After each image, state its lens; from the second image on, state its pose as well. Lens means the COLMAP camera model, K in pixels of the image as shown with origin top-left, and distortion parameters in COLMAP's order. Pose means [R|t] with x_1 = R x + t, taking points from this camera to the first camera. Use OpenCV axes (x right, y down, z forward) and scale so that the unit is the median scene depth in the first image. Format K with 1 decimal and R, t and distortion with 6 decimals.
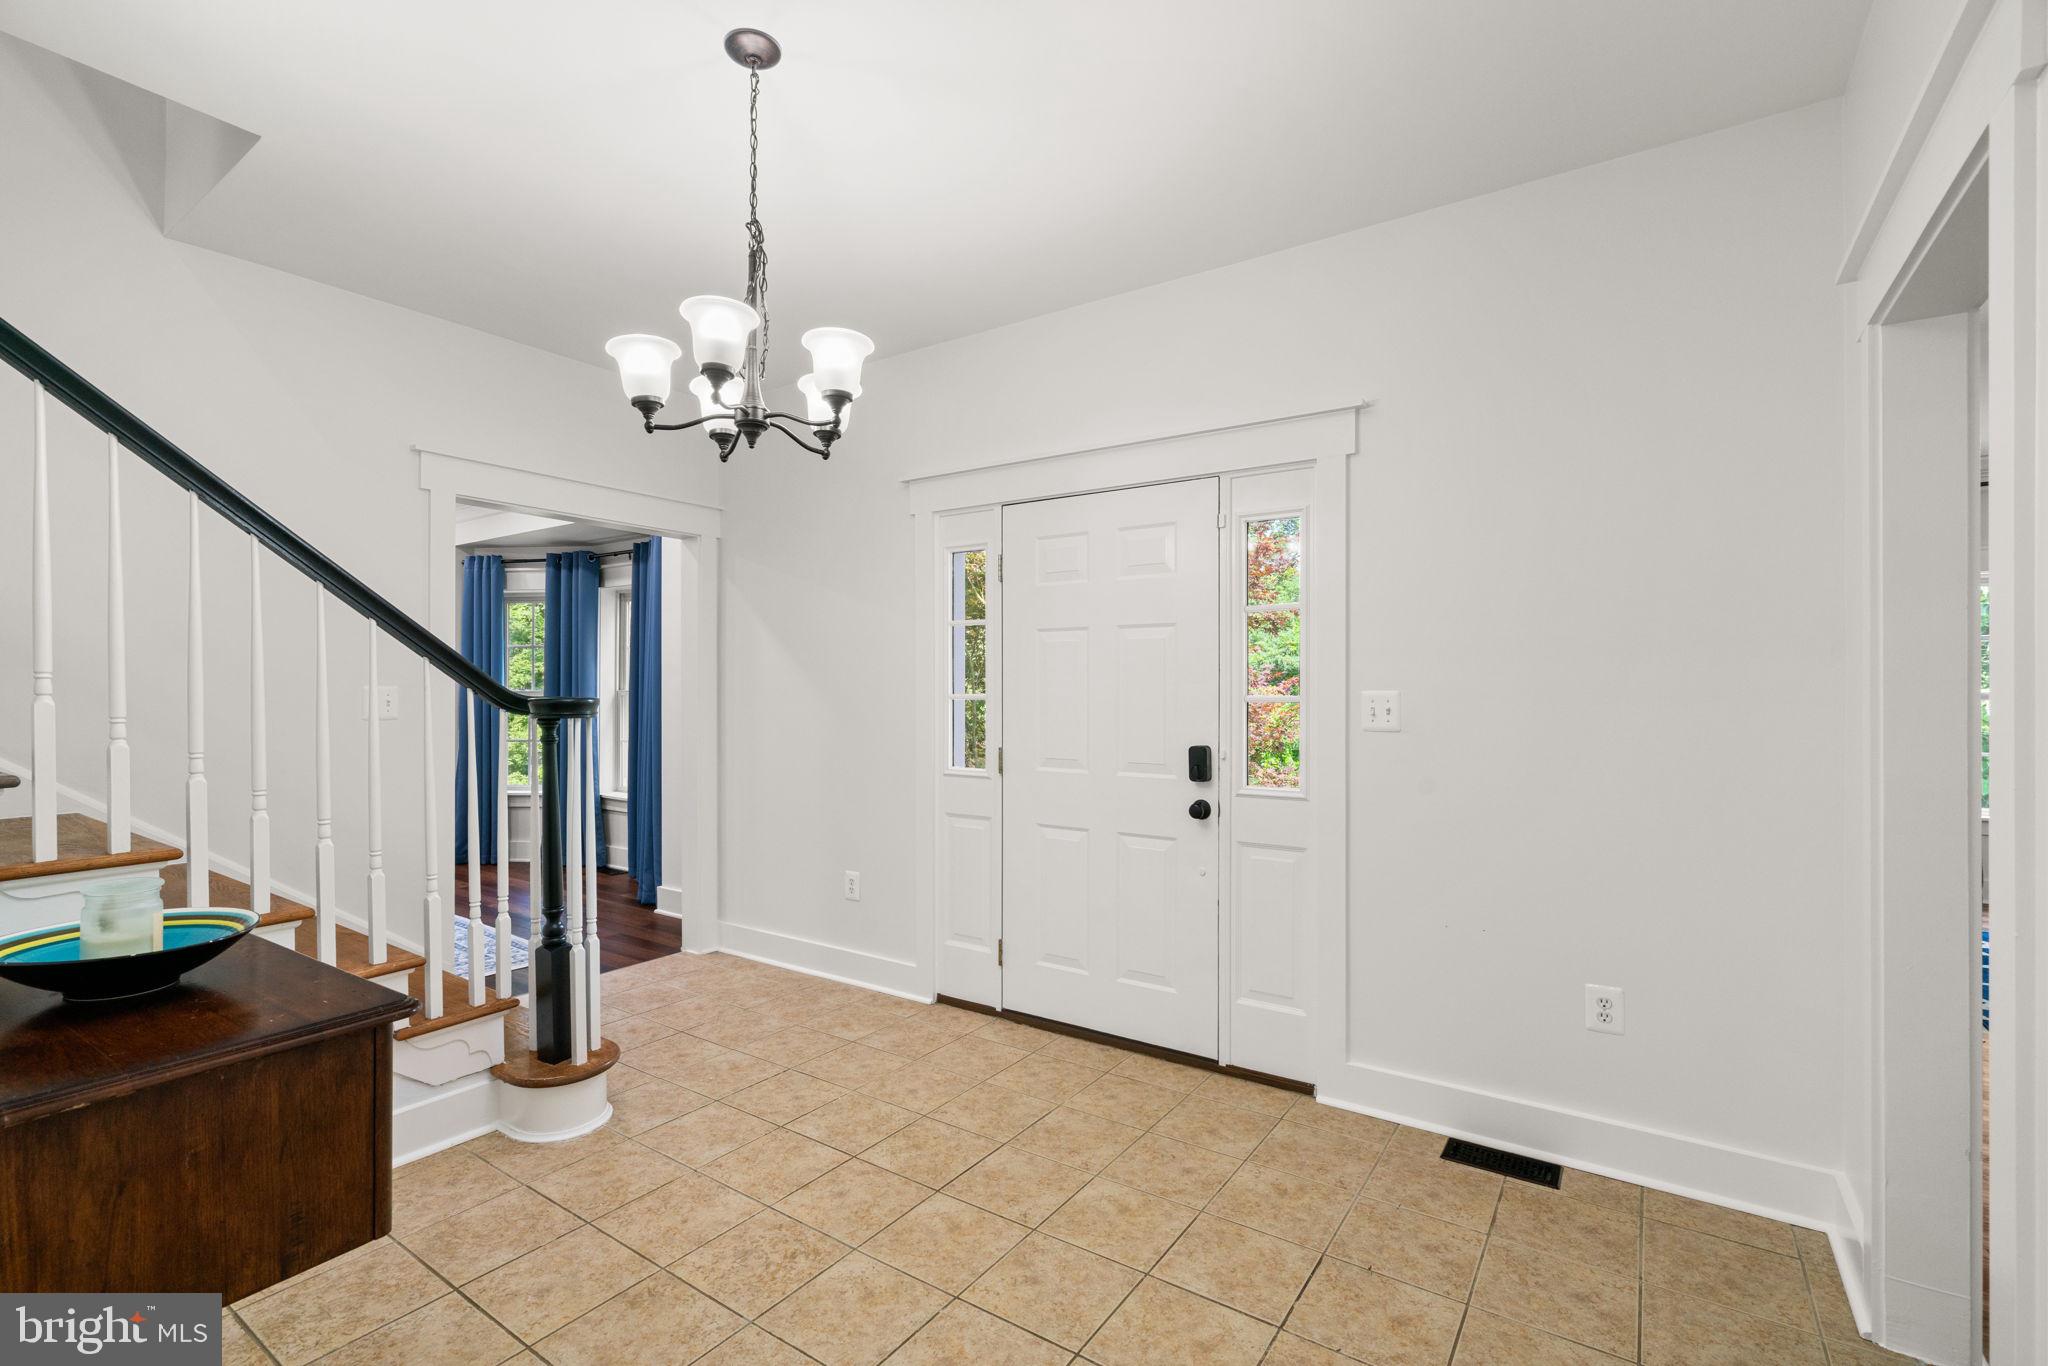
lens RADIAL K [[913.1, 0, 1018.4], [0, 913.1, 688.5], [0, 0, 1]] dist [-0.008621, -0.000044]
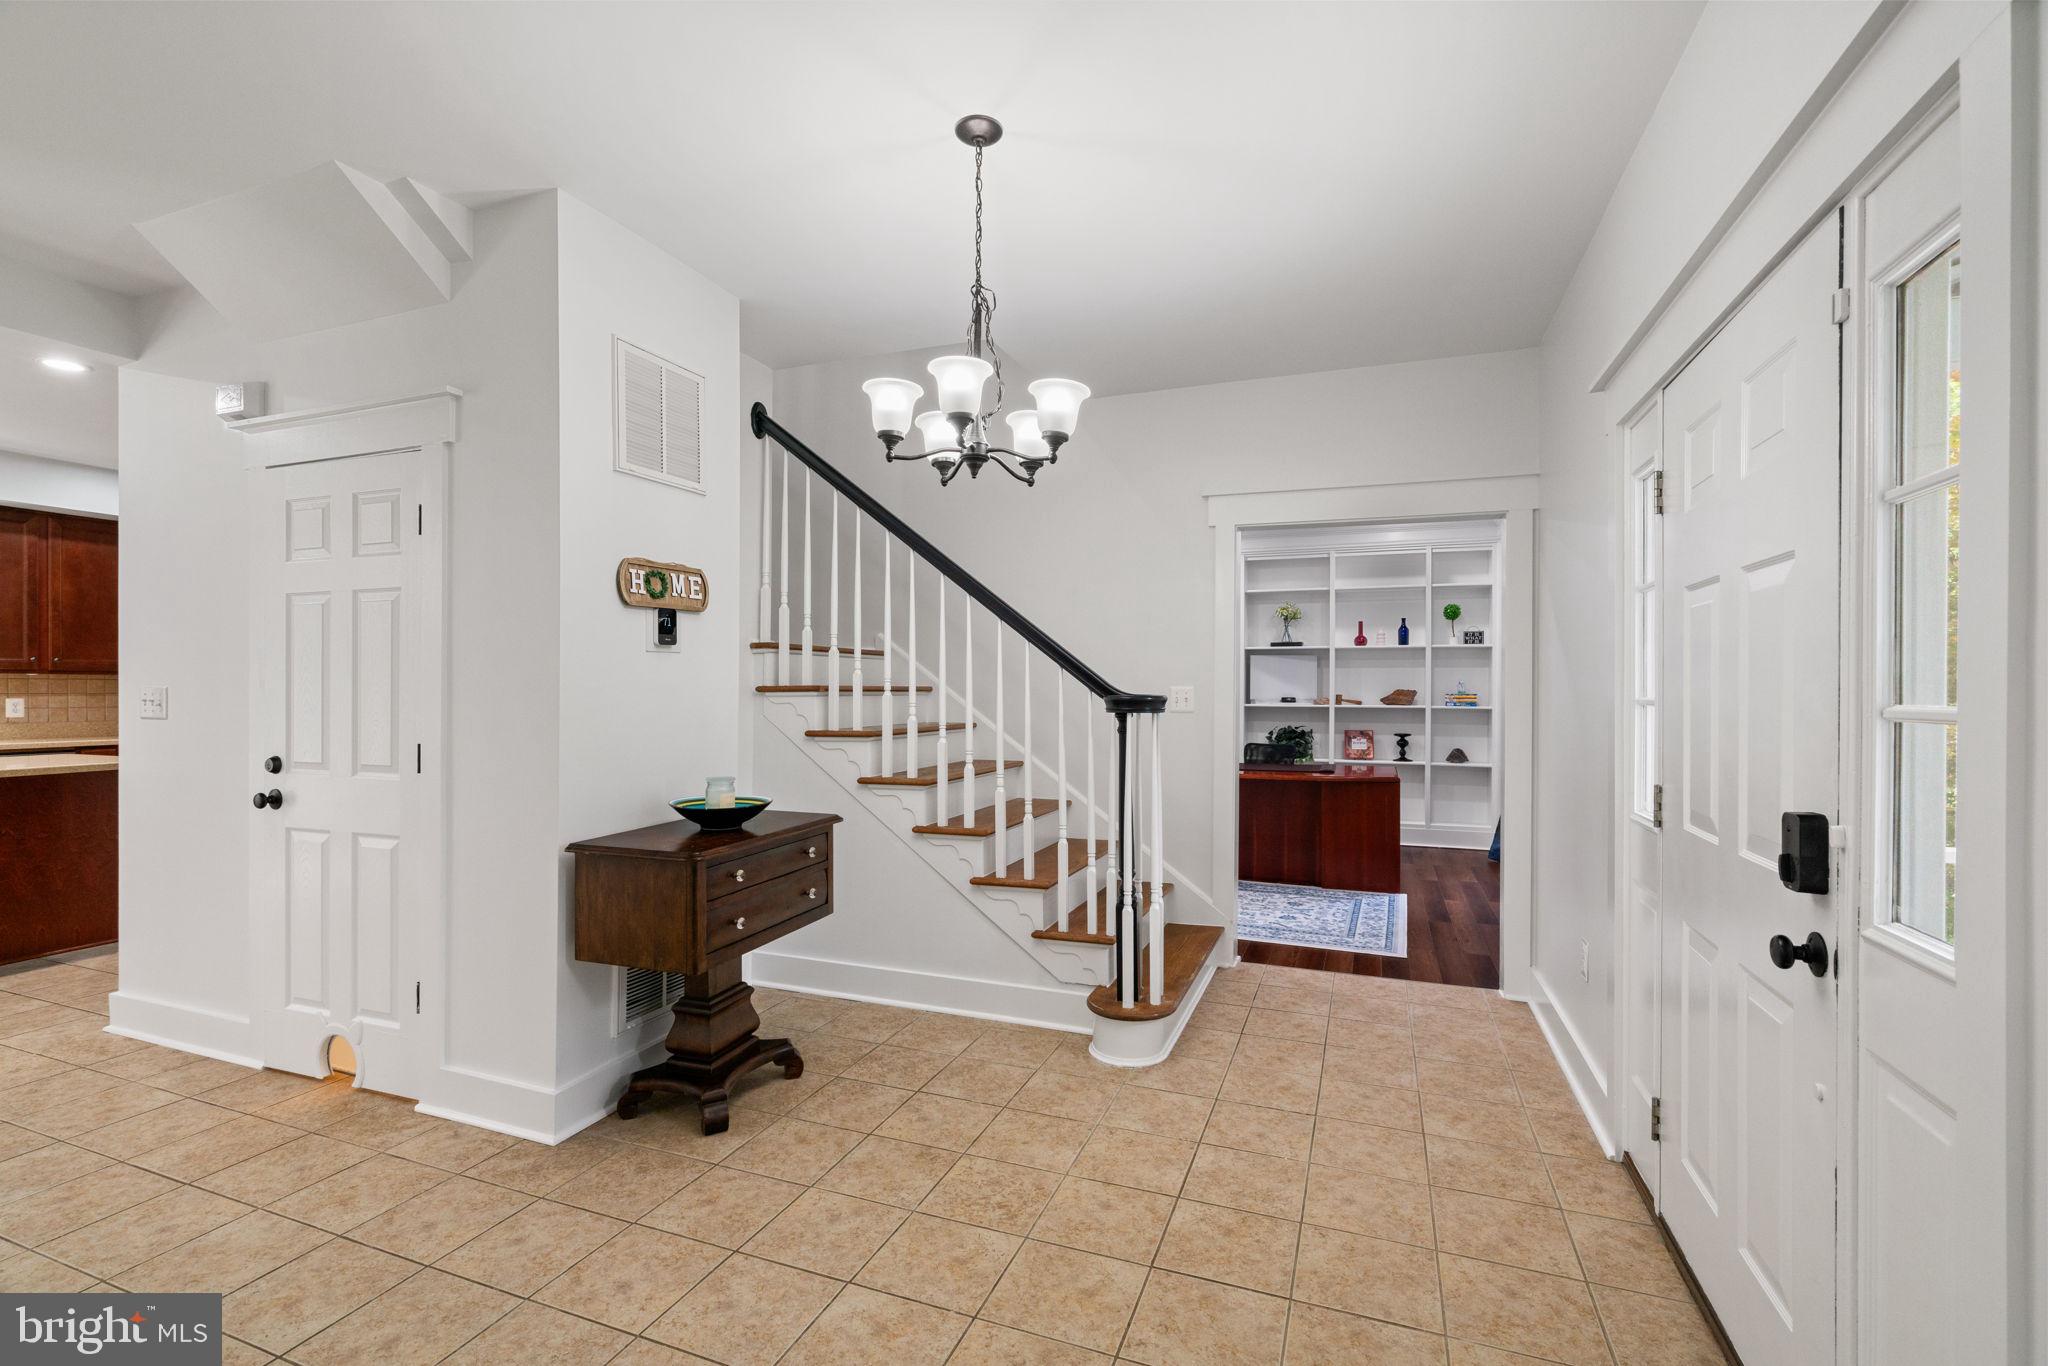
lens RADIAL K [[913.1, 0, 1017.0], [0, 913.1, 688.2], [0, 0, 1]] dist [-0.008621, -0.000044]
pose [[0.228668, -0.001943, -0.973502, 0.604320], [-0.001143, 0.999997, -0.002264, 0.002277], [0.973504, 0.001630, 0.228665, 0.562432]]
